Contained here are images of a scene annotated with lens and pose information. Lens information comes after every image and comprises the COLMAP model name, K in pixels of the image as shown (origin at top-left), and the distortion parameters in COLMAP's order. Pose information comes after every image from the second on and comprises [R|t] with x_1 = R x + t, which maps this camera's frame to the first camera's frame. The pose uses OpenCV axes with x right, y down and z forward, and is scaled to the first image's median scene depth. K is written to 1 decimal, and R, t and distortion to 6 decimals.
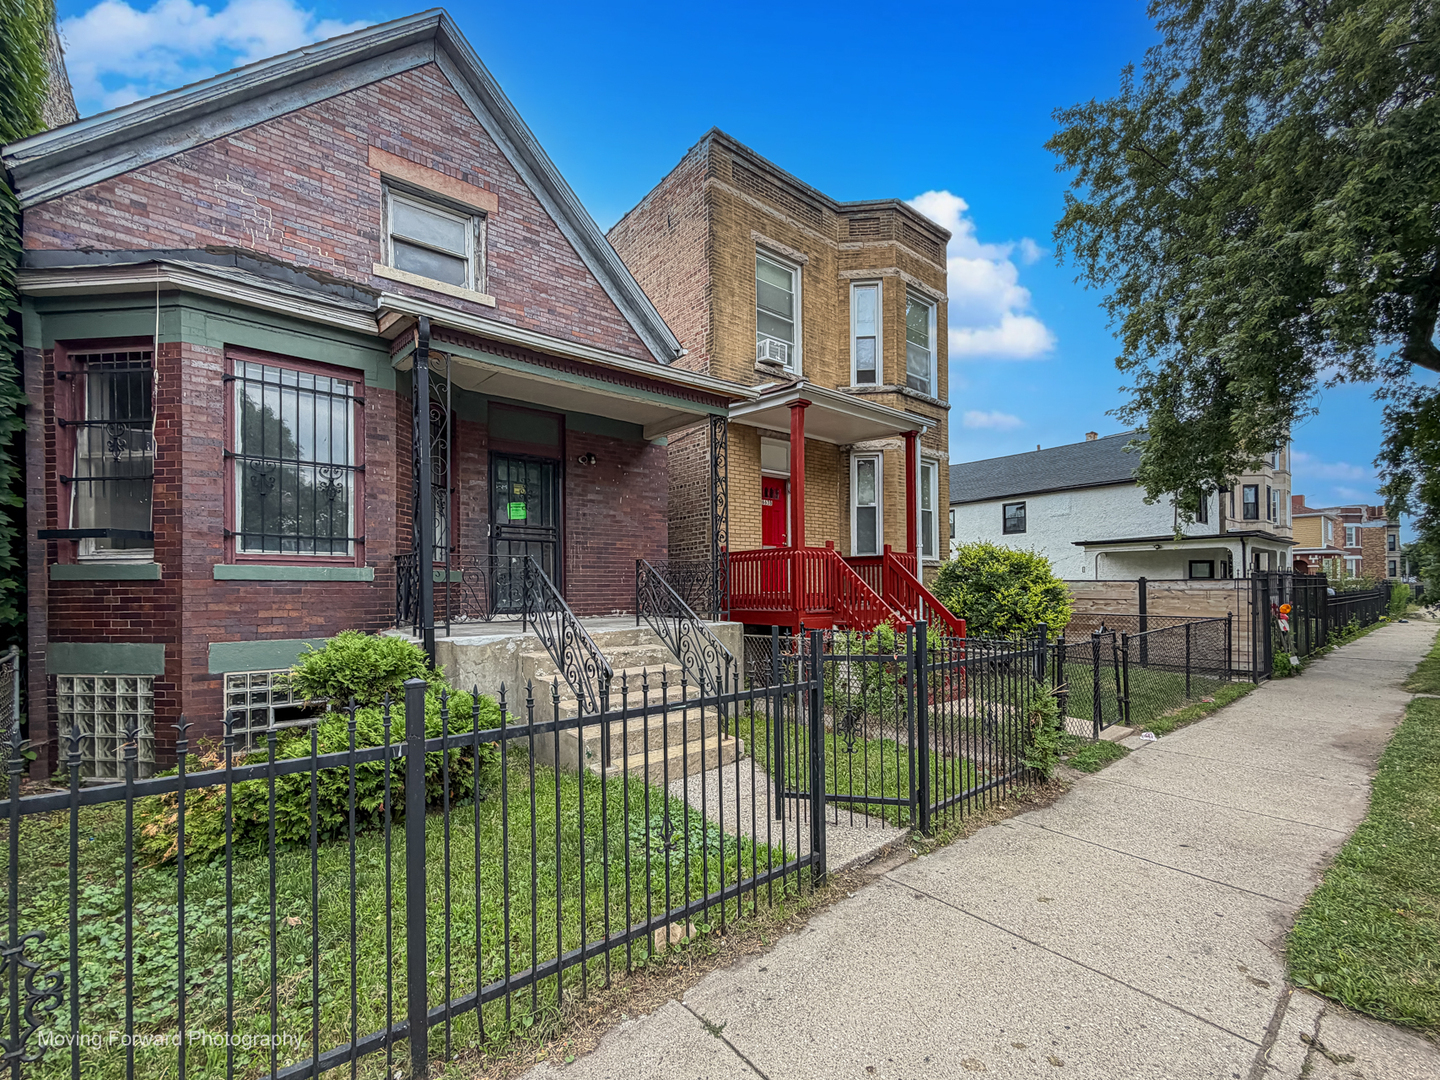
lens RADIAL K [[600.4, 0, 708.2], [0, 600.4, 592.7], [0, 0, 1]] dist [0.003209, -0.000322]
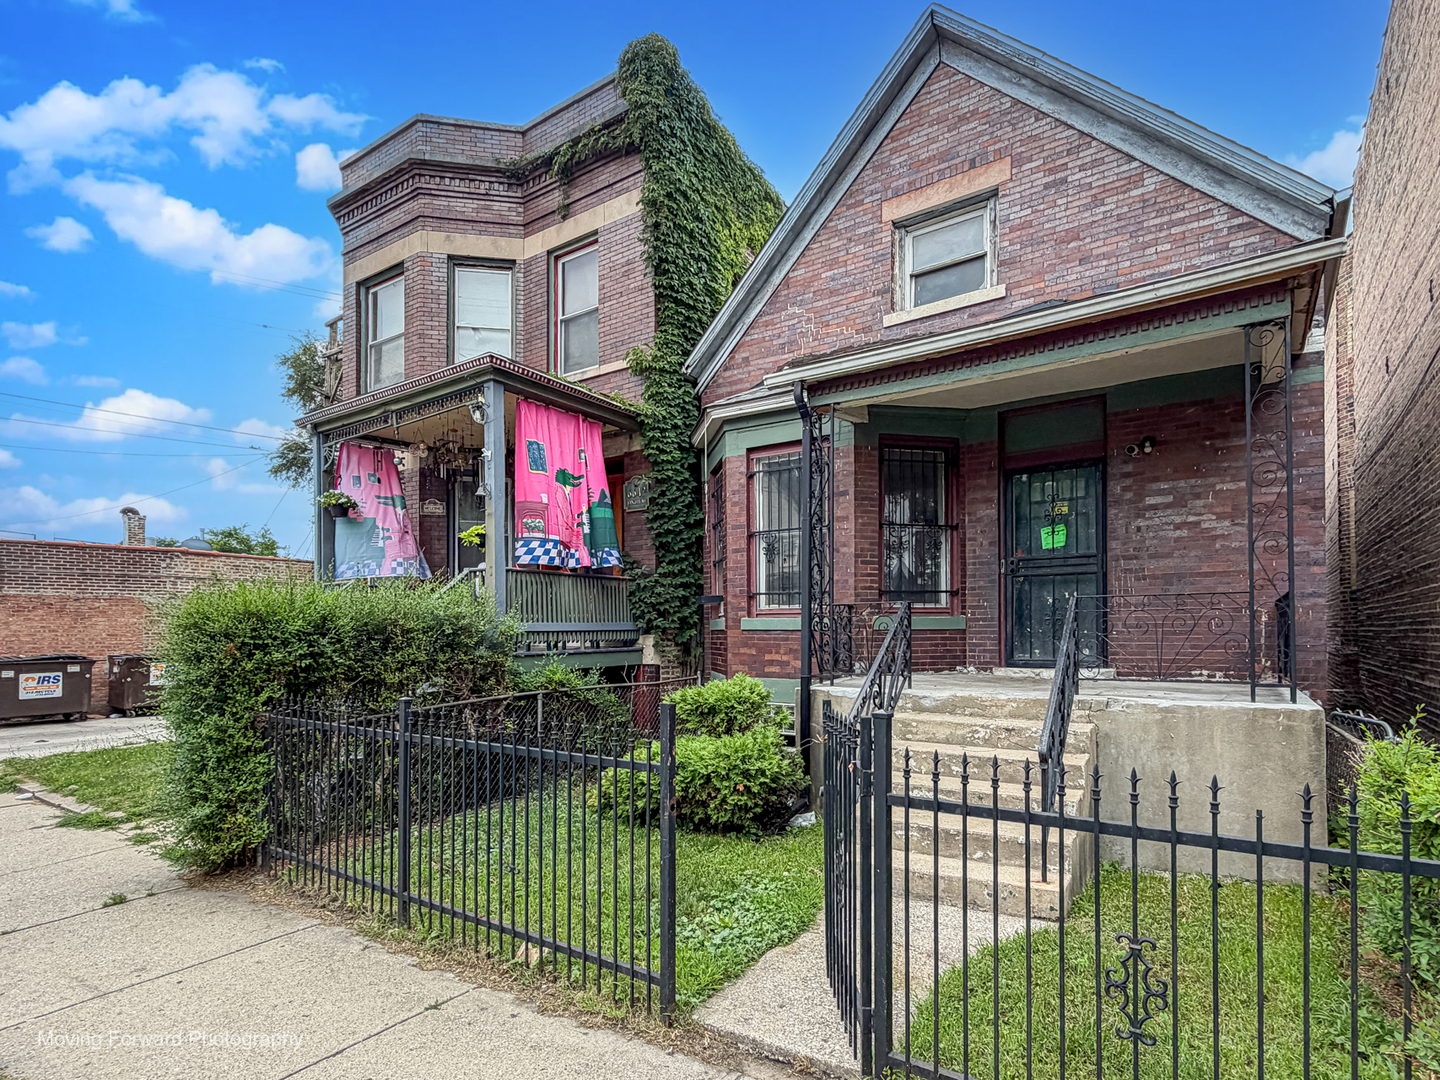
lens RADIAL K [[740.2, 0, 757.7], [0, 740.2, 641.5], [0, 0, 1]] dist [0.002243, -0.000677]
pose [[0.320241, 0.016894, -0.947186, 0.537658], [-0.004817, 0.999857, 0.016205, -0.016653], [0.947324, -0.000627, 0.320276, 0.373729]]
